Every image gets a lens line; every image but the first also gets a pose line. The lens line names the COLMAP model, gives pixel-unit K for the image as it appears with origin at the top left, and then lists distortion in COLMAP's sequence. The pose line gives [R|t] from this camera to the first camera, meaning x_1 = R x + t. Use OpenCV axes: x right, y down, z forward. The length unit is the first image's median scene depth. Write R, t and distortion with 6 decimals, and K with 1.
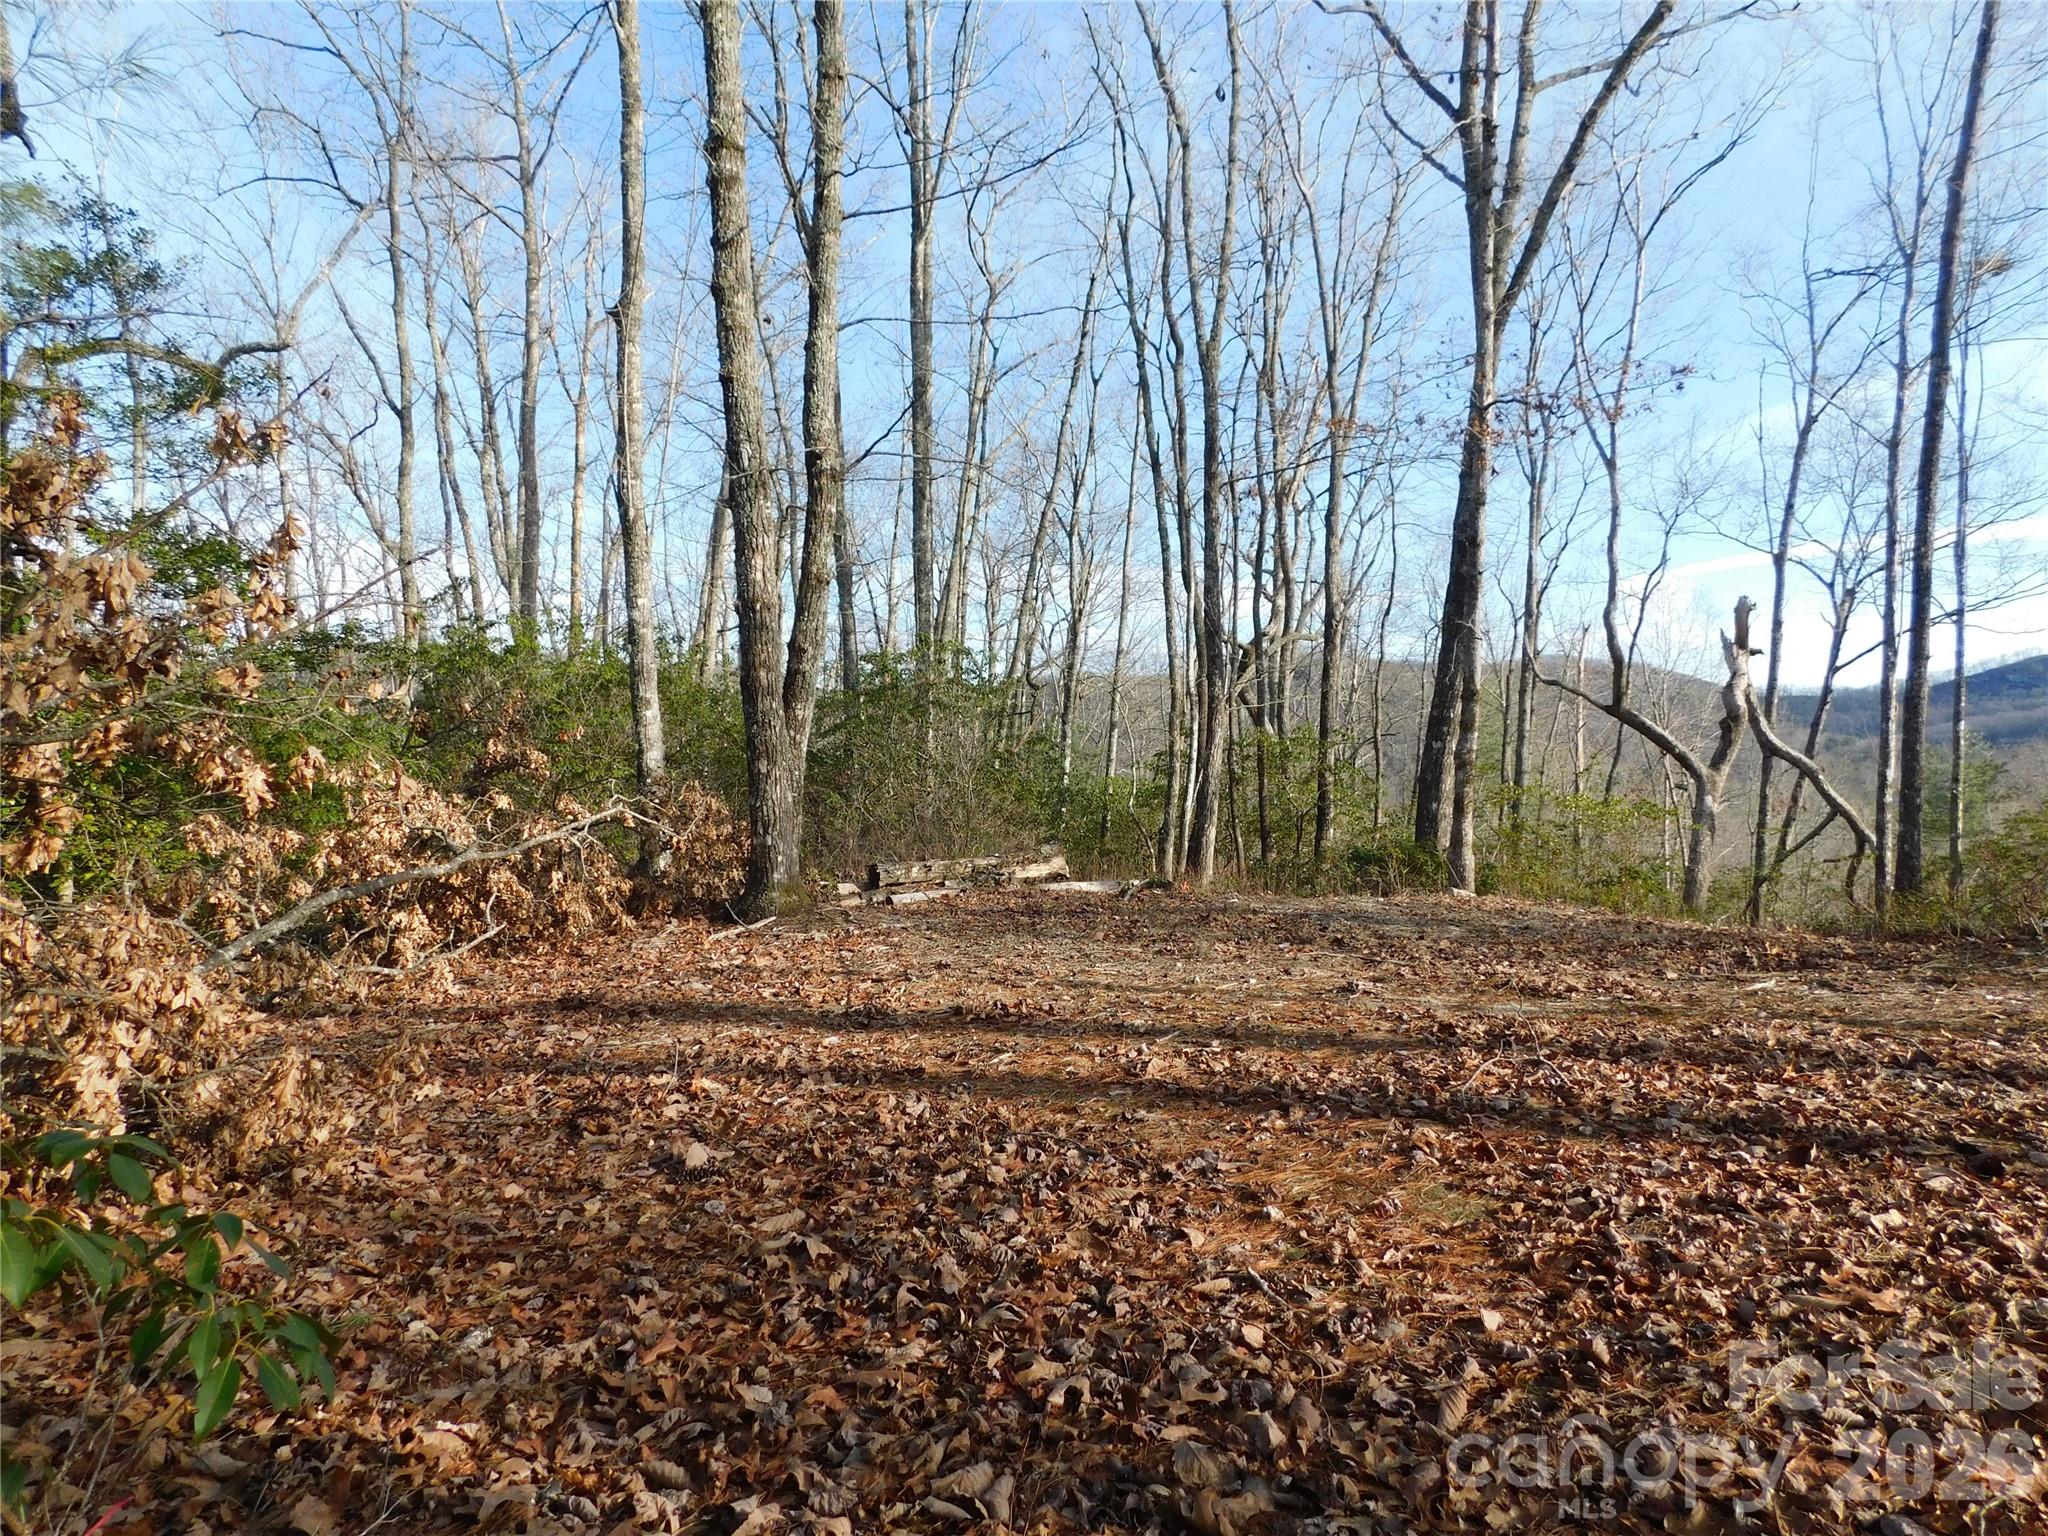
lens RADIAL K [[1376.9, 0, 1024.0], [0, 1376.9, 768.0], [0, 0, 1]] dist [-0.081508, 0.068916]
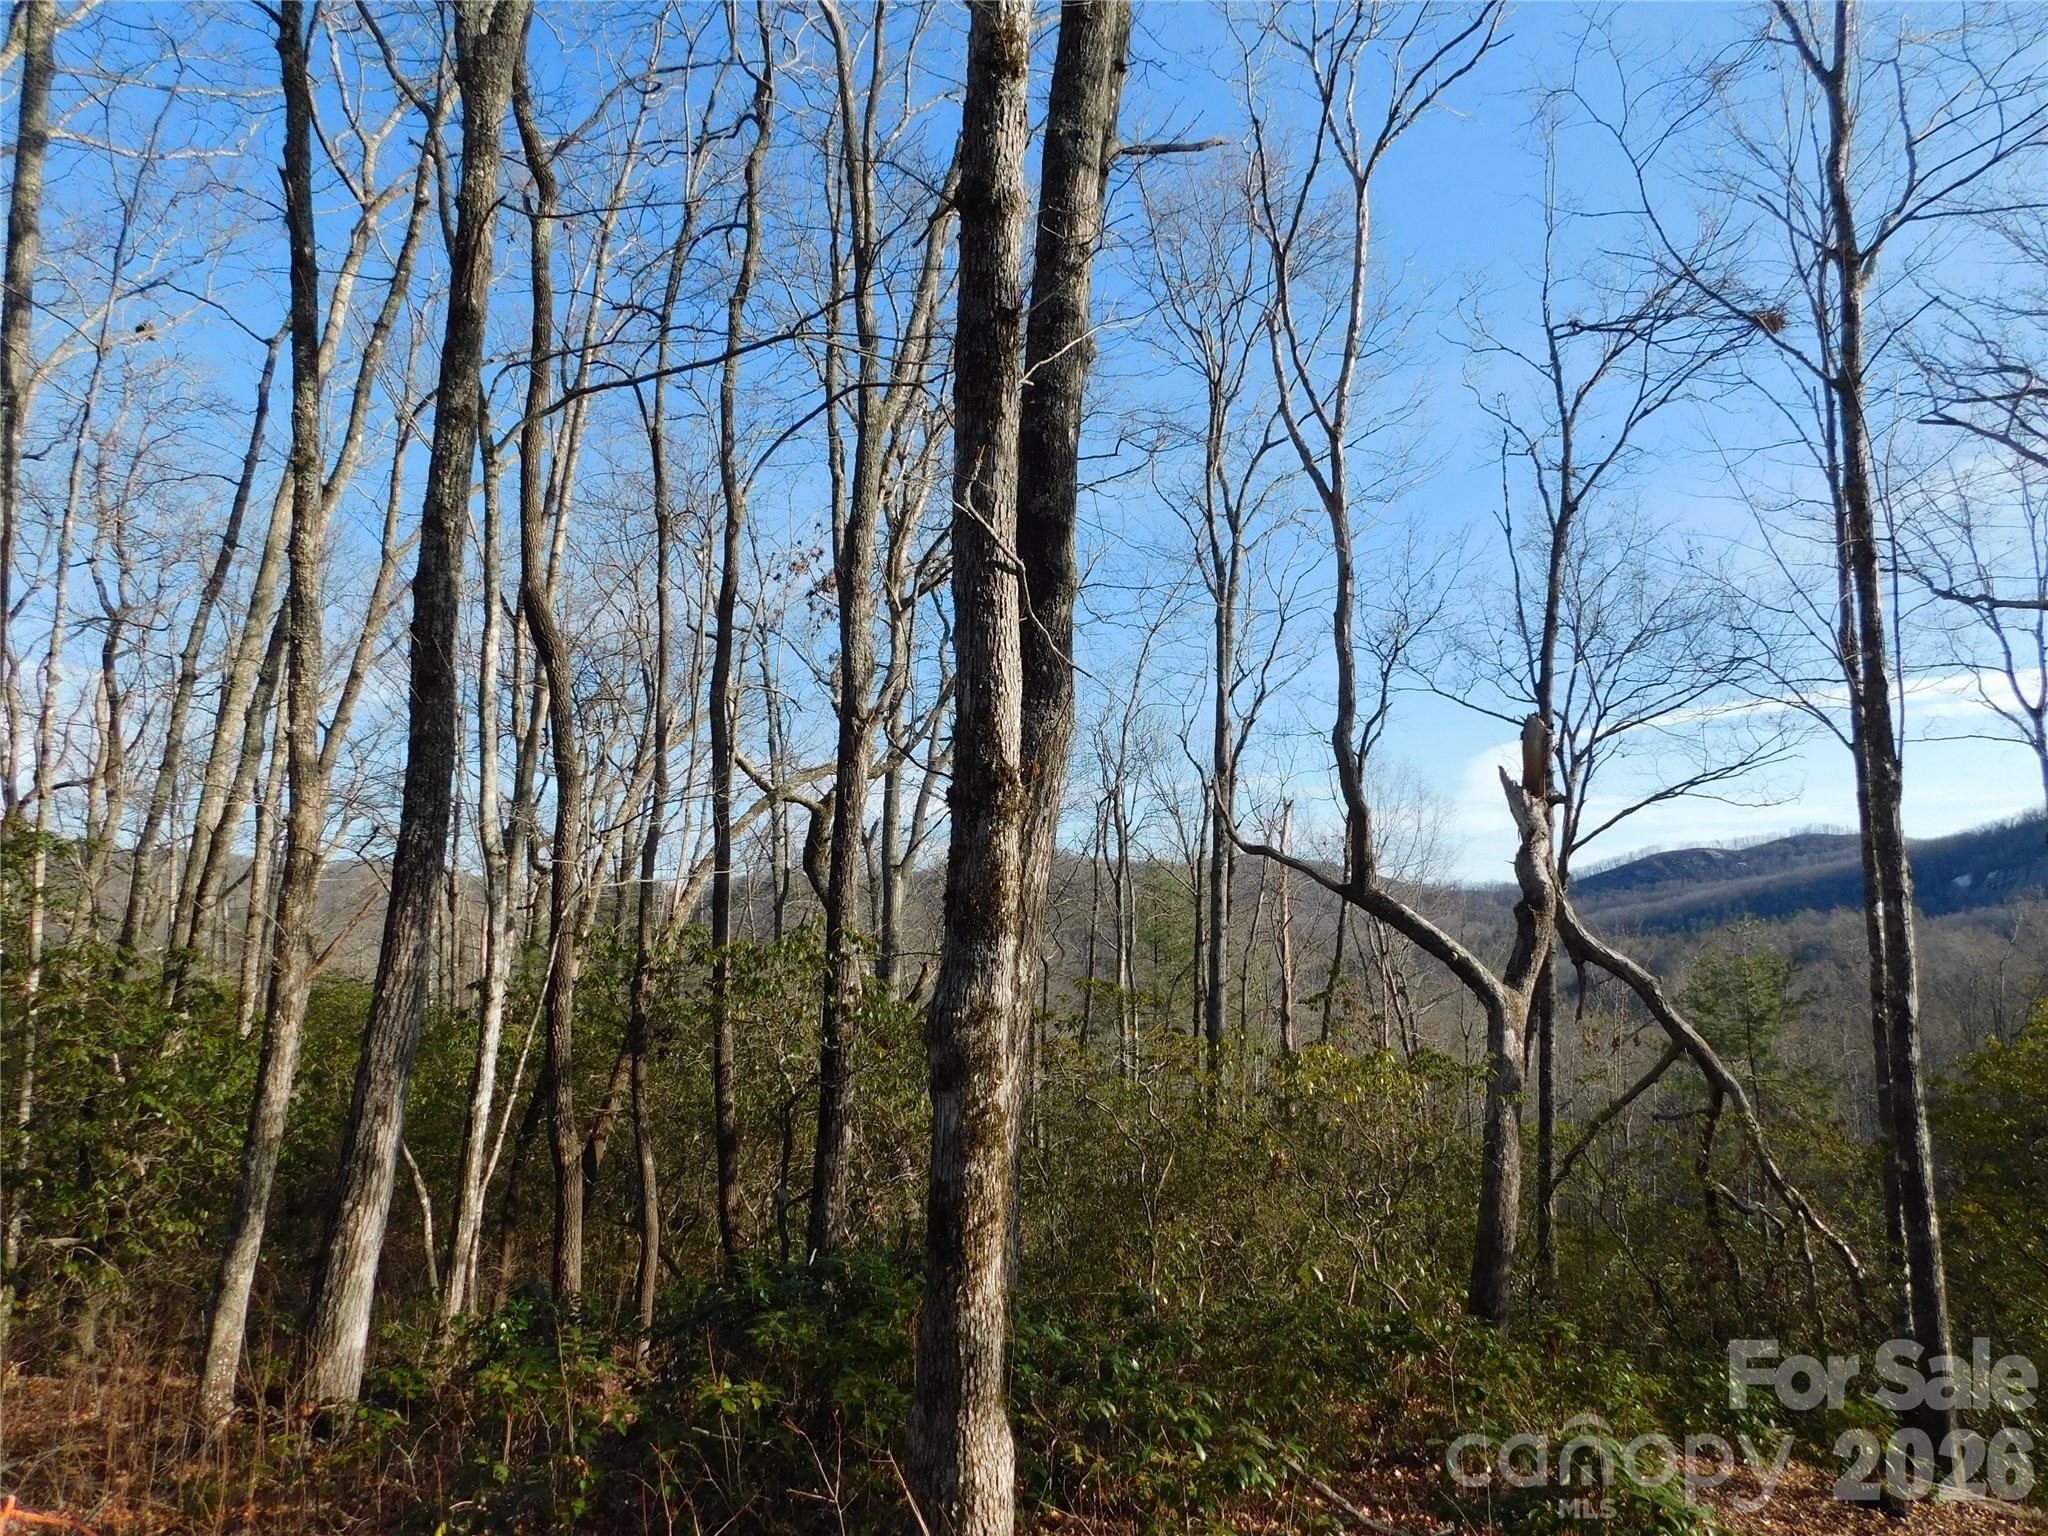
lens RADIAL K [[1376.9, 0, 1024.0], [0, 1376.9, 768.0], [0, 0, 1]] dist [-0.081508, 0.068916]
pose [[0.978440, 0.013557, 0.206086, 0.160008], [0.016461, 0.989549, -0.143251, -0.011830], [-0.205874, 0.143555, 0.967992, 0.425419]]
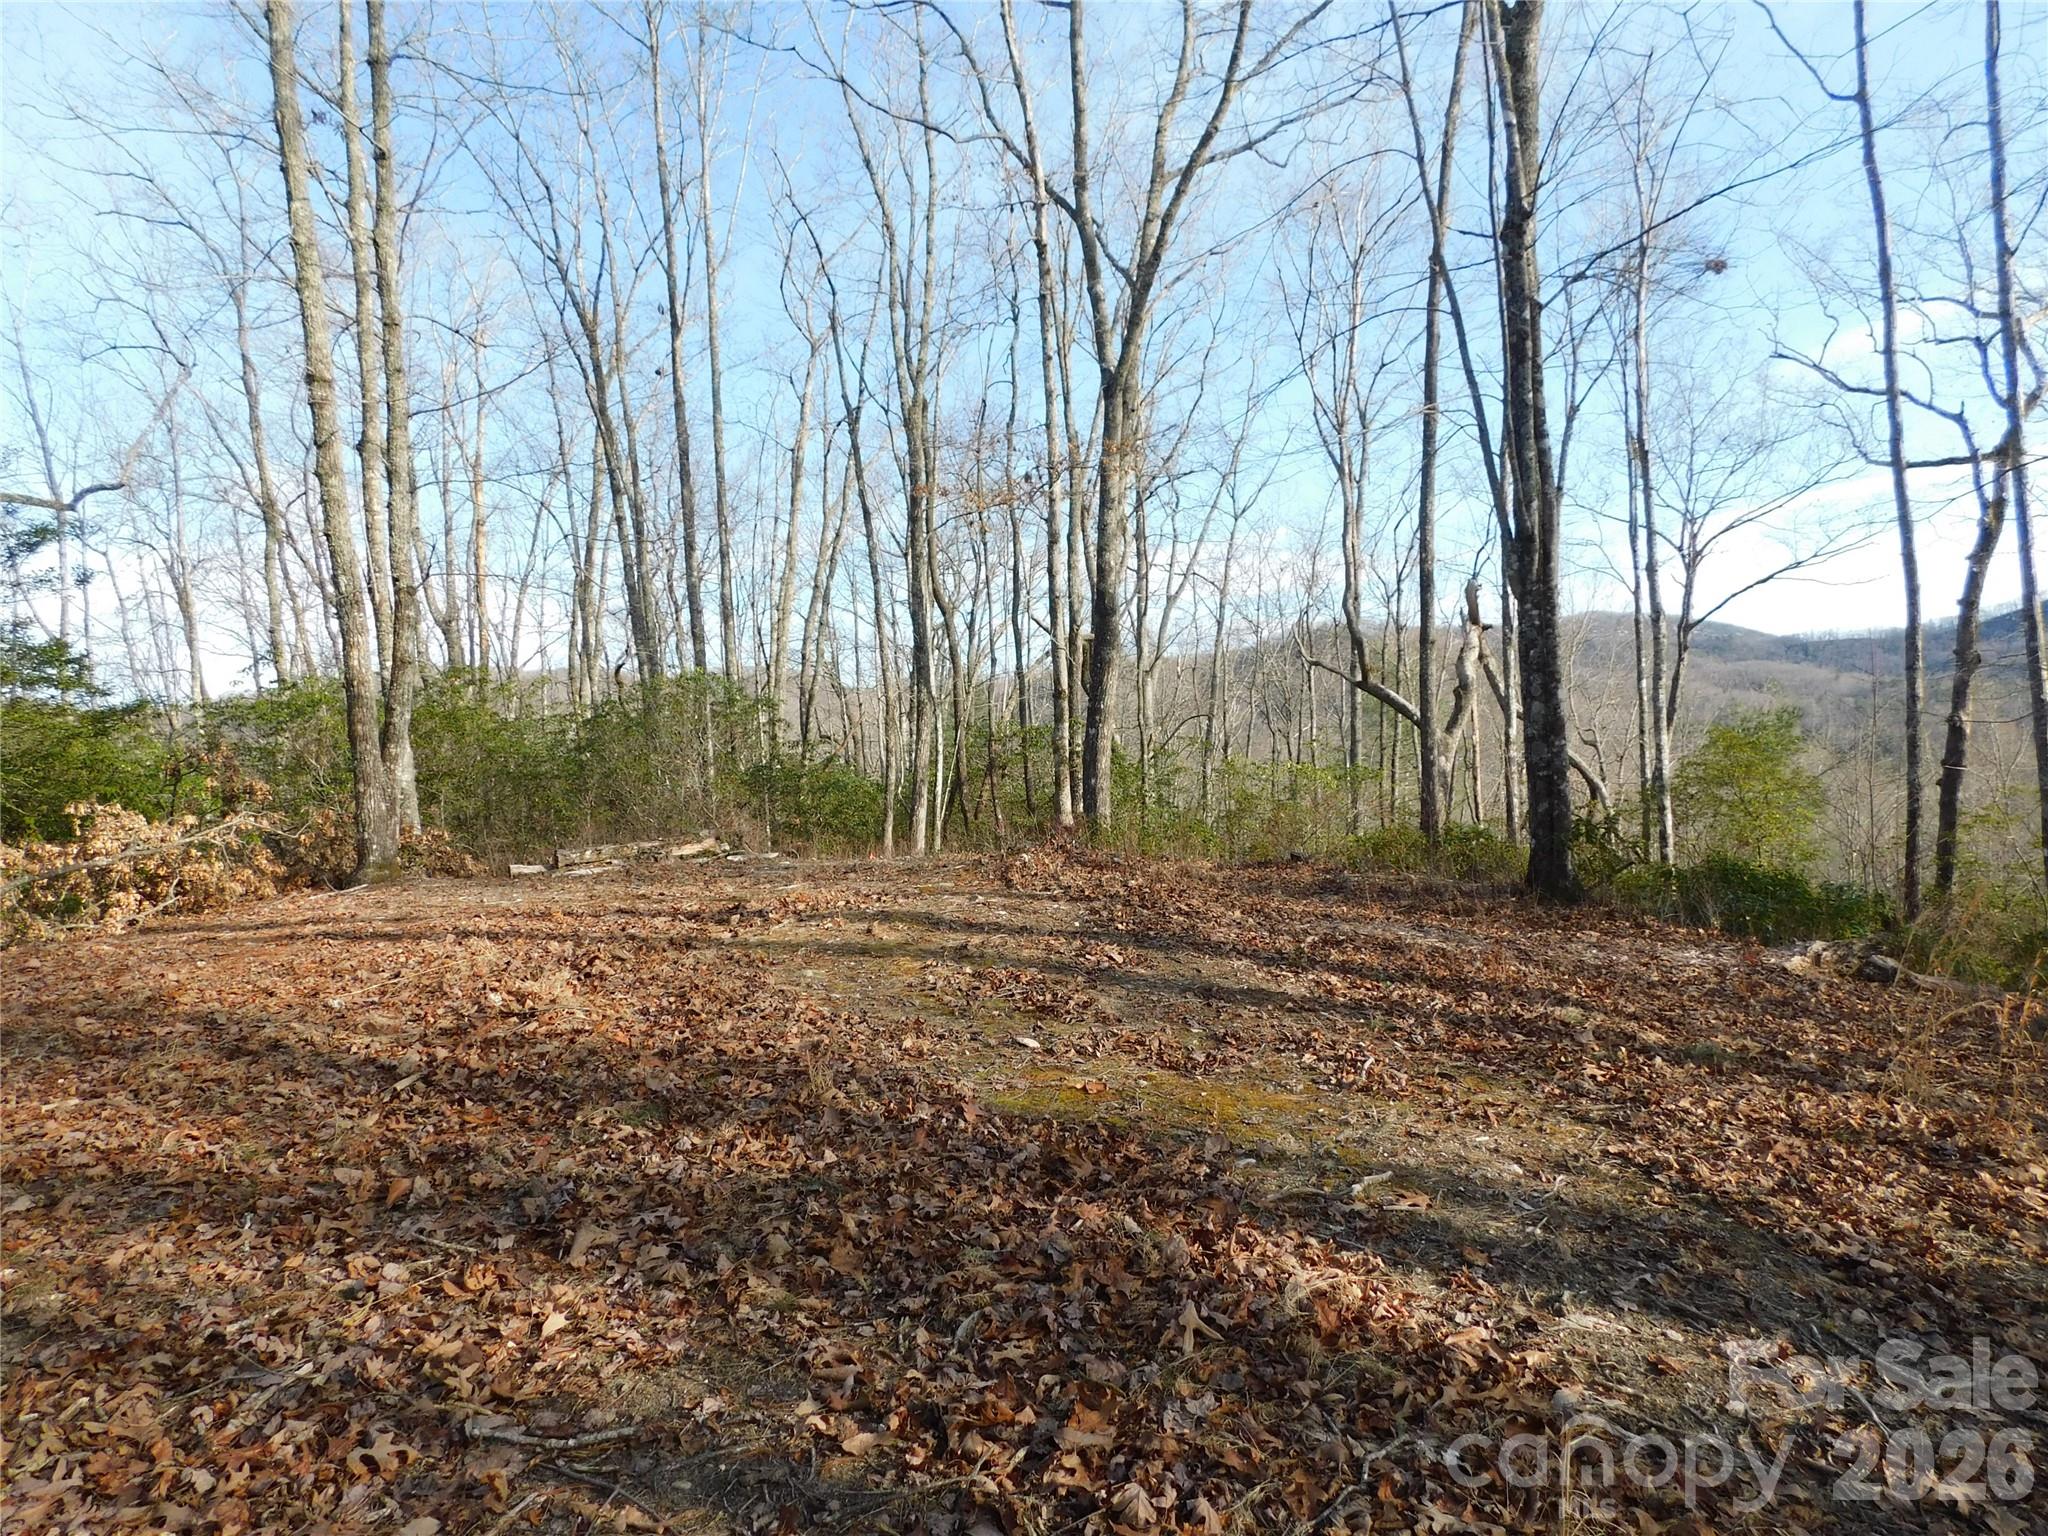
lens RADIAL K [[1376.9, 0, 1024.0], [0, 1376.9, 768.0], [0, 0, 1]] dist [-0.081508, 0.068916]
pose [[0.998089, -0.054076, -0.029892, 0.185874], [0.054359, 0.998483, 0.008737, 0.001182], [0.029374, -0.010345, 0.999515, -0.153601]]
